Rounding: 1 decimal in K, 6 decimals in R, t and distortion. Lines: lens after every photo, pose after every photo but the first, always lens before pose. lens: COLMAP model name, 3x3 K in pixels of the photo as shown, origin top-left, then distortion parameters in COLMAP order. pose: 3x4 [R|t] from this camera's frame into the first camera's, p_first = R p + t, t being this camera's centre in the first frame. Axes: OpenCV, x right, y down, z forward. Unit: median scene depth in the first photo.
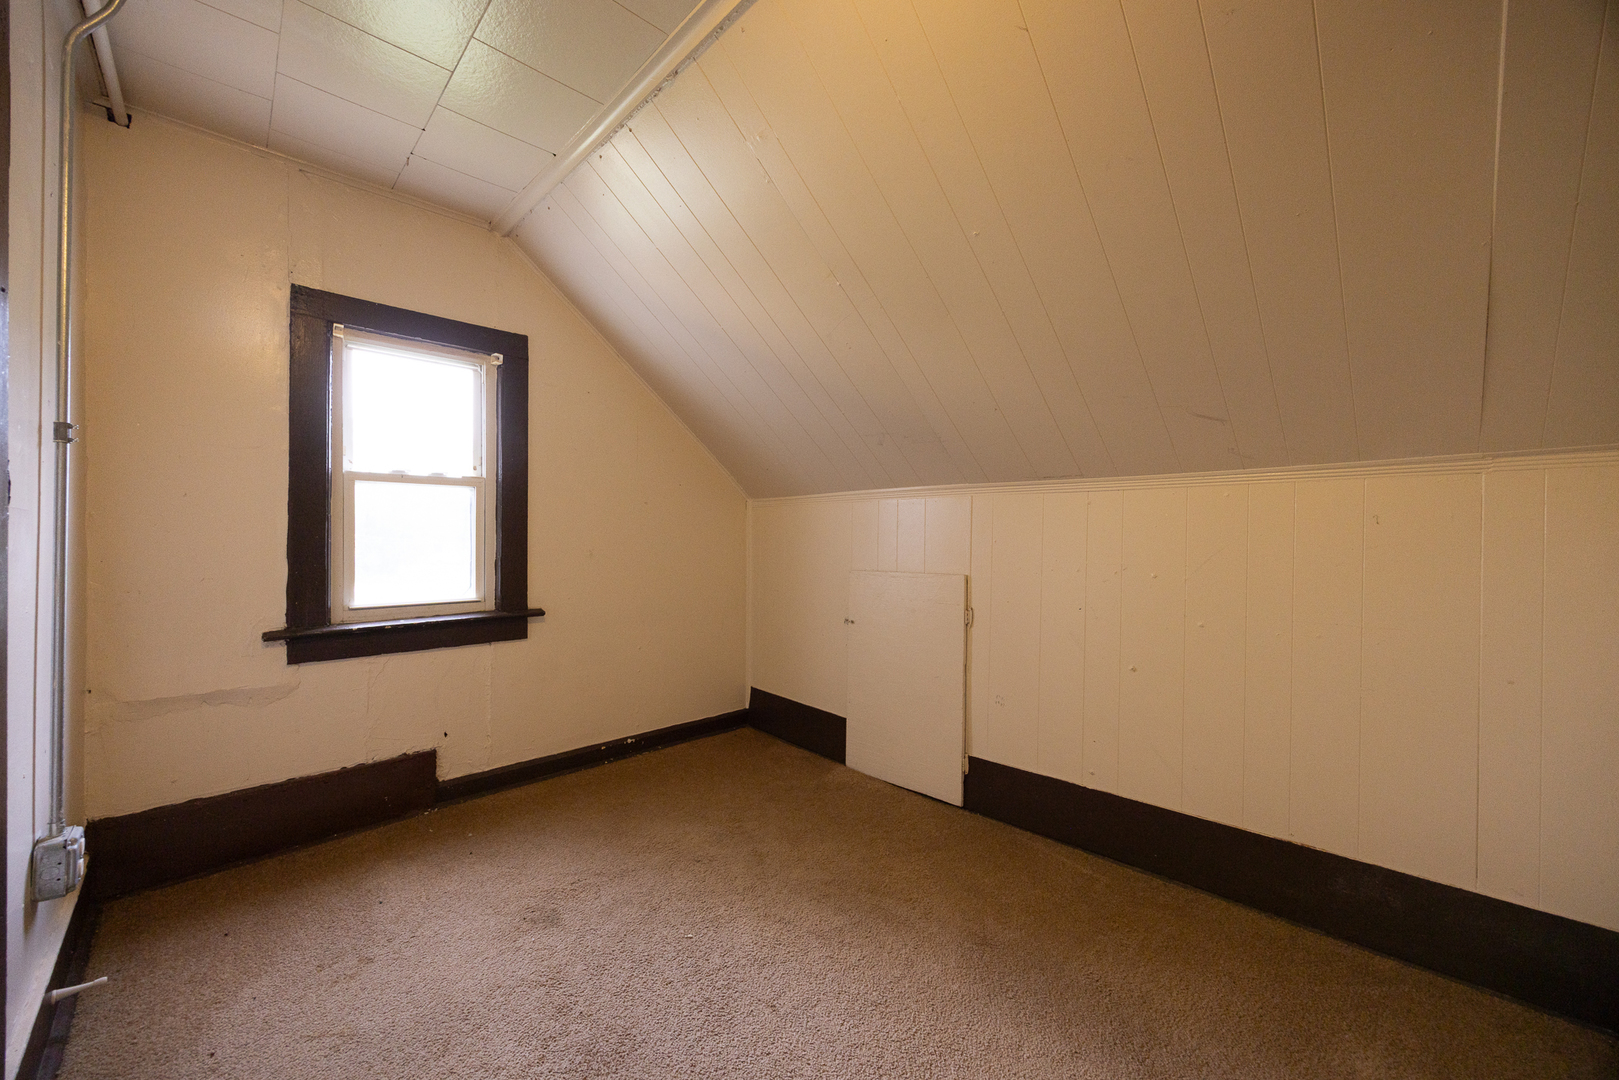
lens RADIAL K [[613.0, 0, 809.5], [0, 613.0, 540.0], [0, 0, 1]] dist [-0.000068, 0.000012]
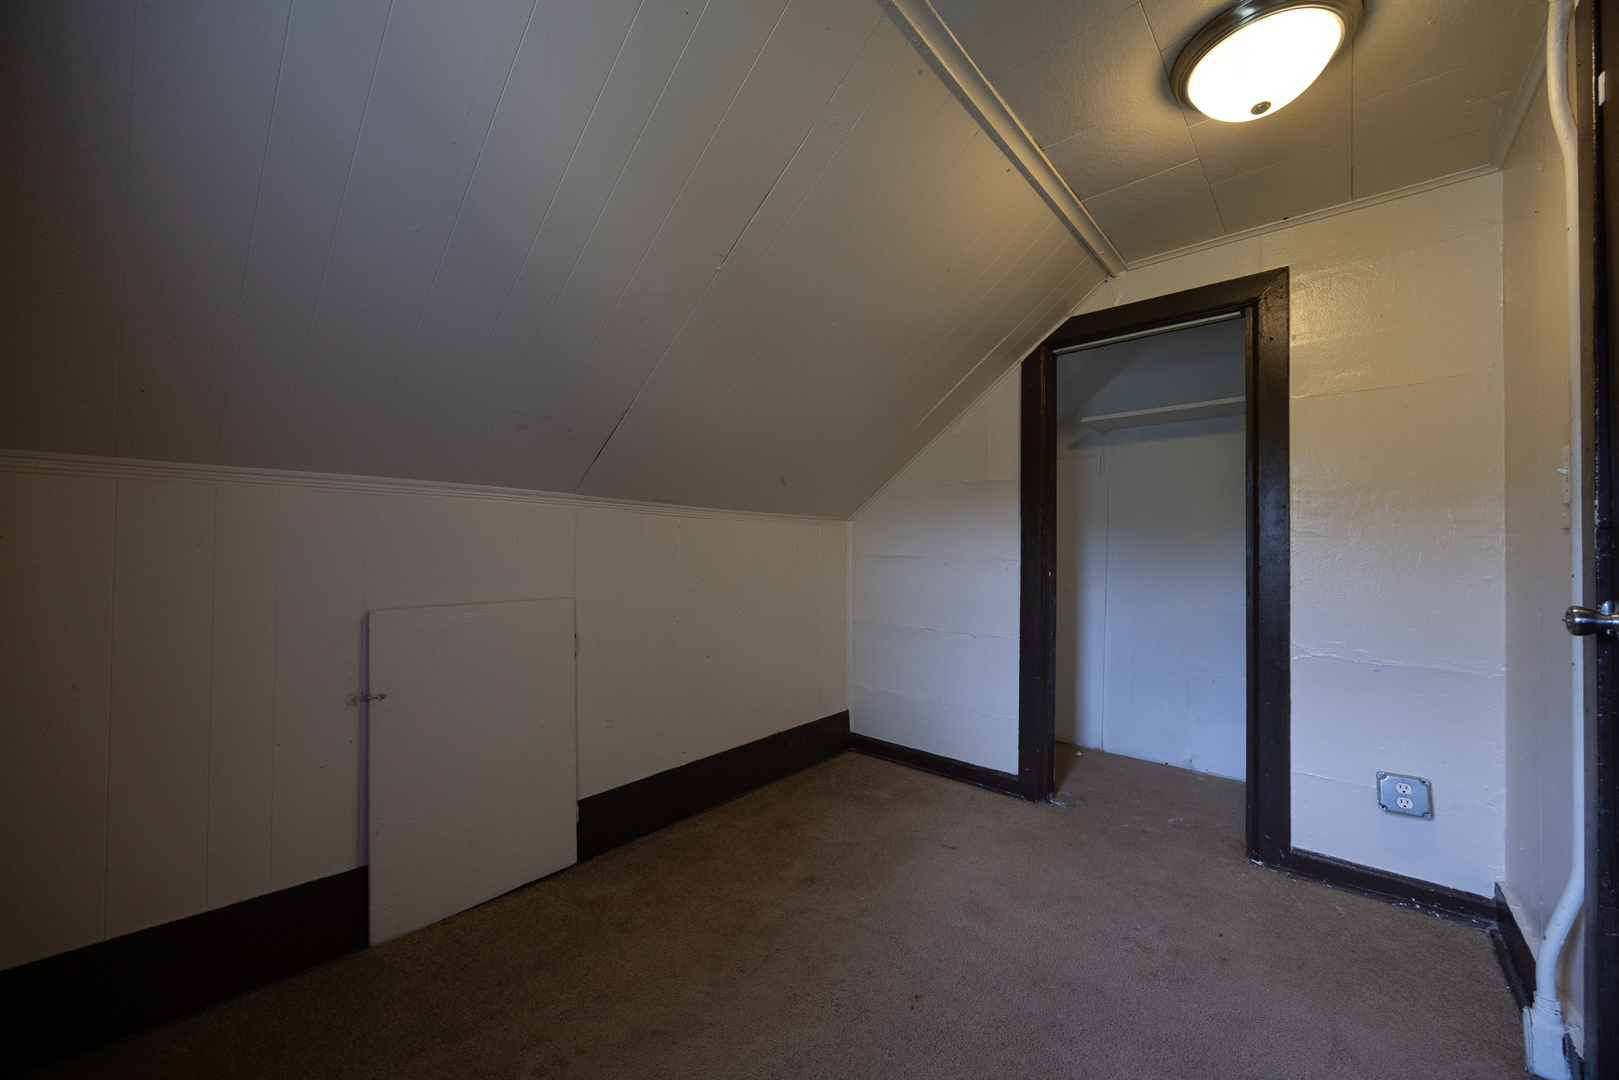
lens RADIAL K [[613.0, 0, 809.5], [0, 613.0, 540.0], [0, 0, 1]] dist [-0.000068, 0.000012]
pose [[-0.077776, 0.010707, 0.996913, -0.651459], [-0.012988, 0.999847, -0.011752, -0.019550], [-0.996886, -0.013862, -0.077625, 0.735116]]
